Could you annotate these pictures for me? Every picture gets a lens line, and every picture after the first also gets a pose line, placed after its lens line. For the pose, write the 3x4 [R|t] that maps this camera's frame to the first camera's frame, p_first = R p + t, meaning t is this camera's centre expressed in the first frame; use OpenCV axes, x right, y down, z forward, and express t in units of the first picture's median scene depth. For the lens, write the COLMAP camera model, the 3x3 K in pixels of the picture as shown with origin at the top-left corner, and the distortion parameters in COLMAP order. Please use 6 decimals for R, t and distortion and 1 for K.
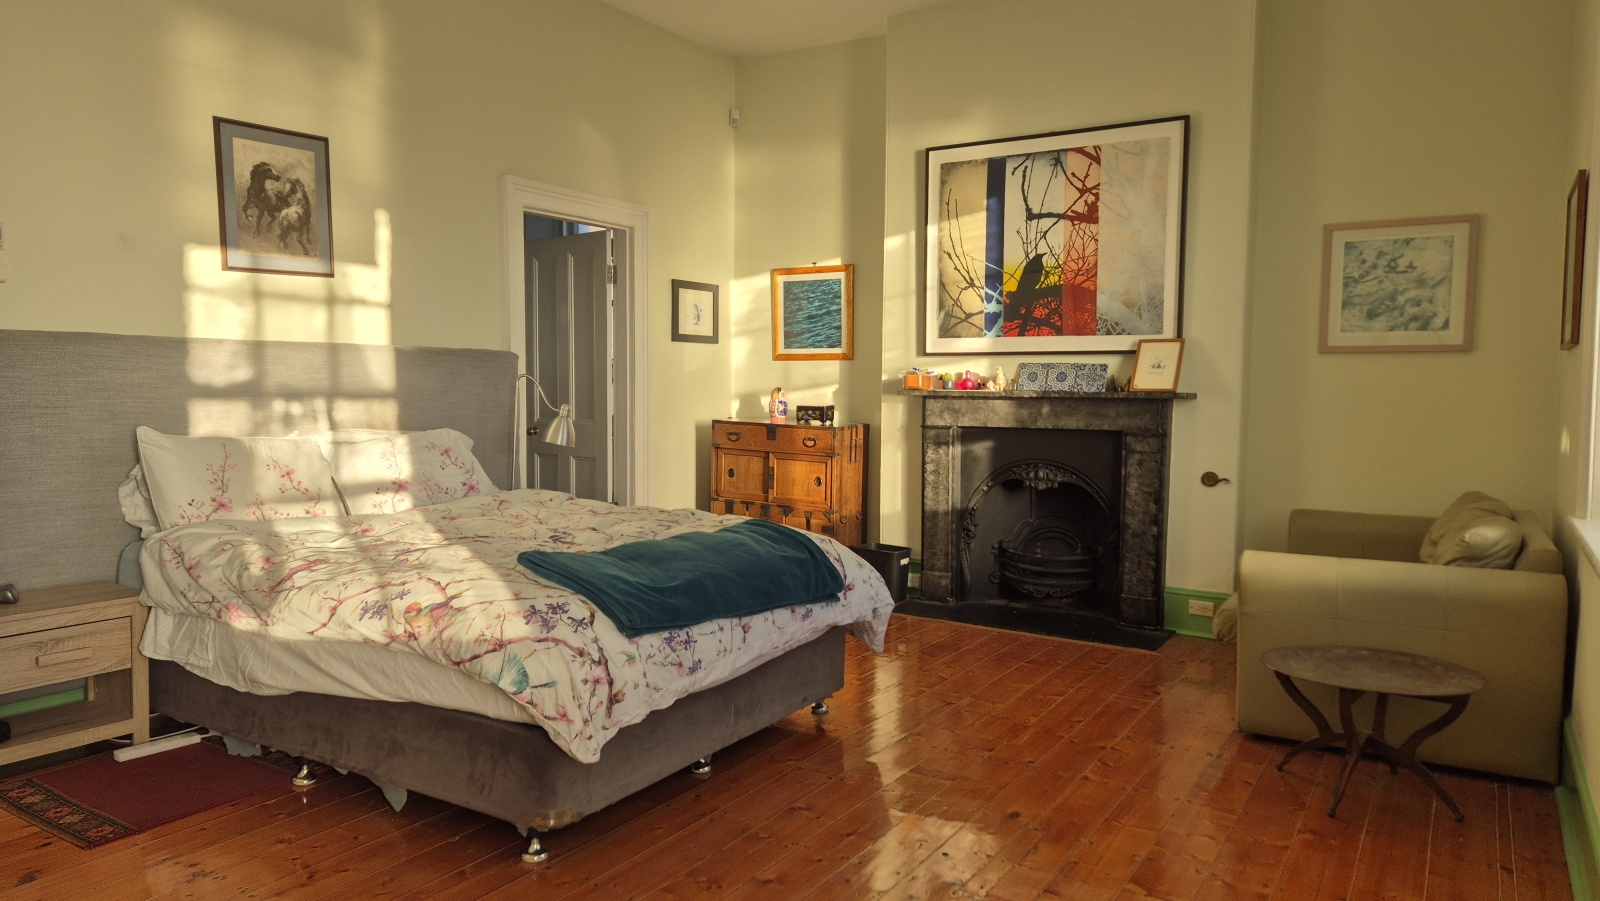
lens RADIAL K [[1053.2, 0, 803.0], [0, 1053.2, 455.7], [0, 0, 1]] dist [0.039920, 0.001135]
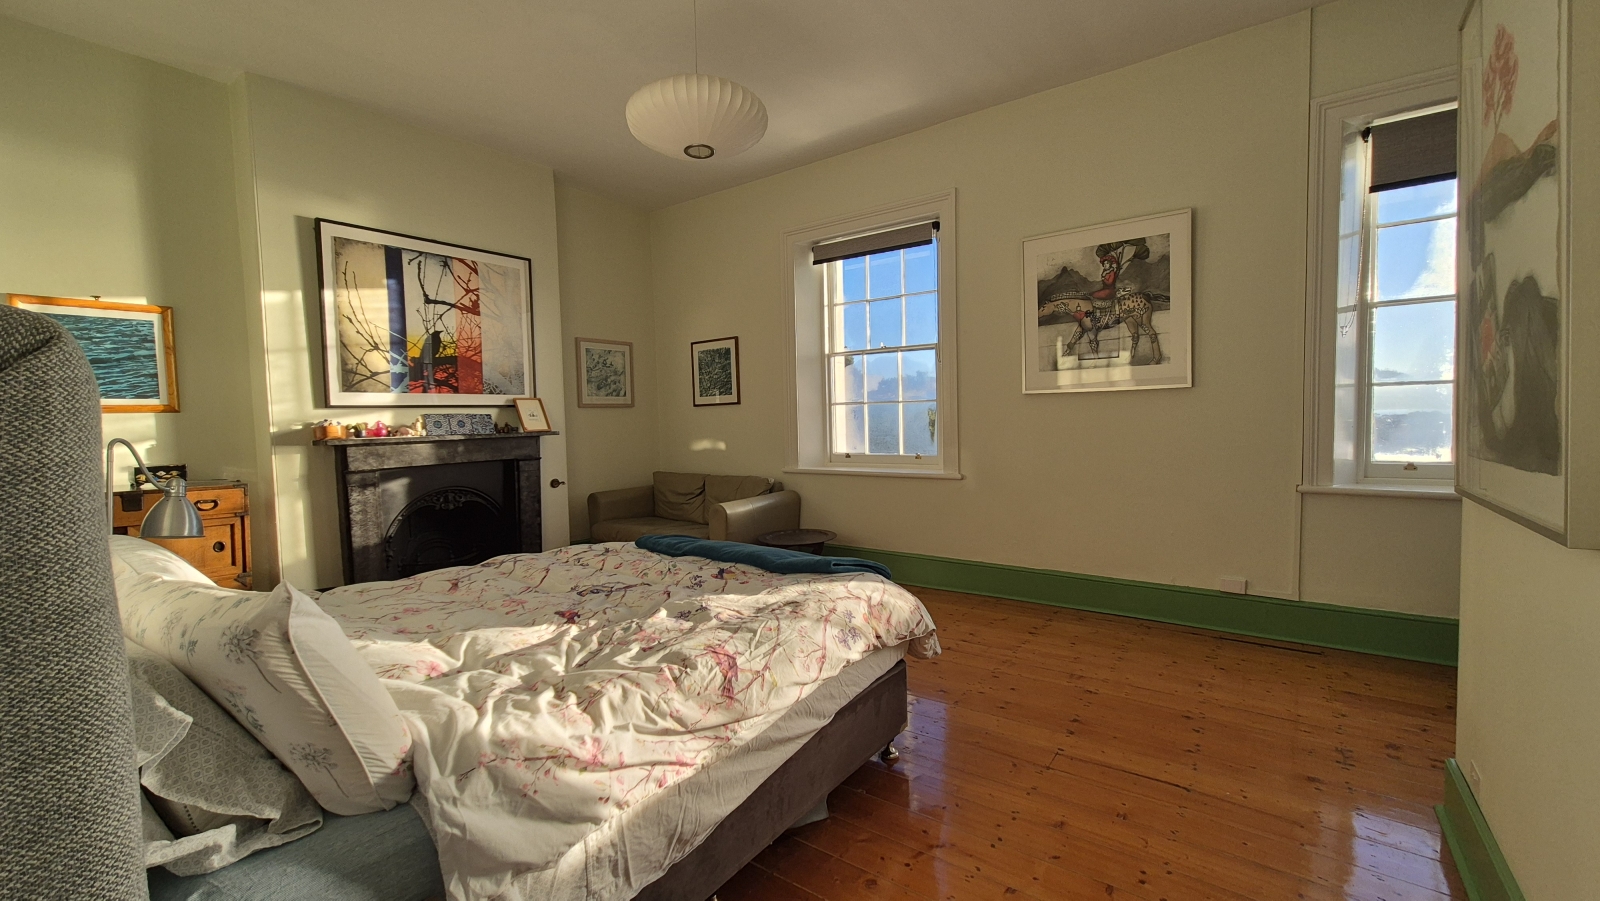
lens RADIAL K [[655.7, 0, 801.4], [0, 655.7, 444.9], [0, 0, 1]] dist [-0.000318, 0.000011]
pose [[0.074987, -0.056622, 0.995576, -0.546066], [0.090638, 0.994641, 0.049742, -0.048730], [-0.993057, 0.086507, 0.079718, 0.487594]]
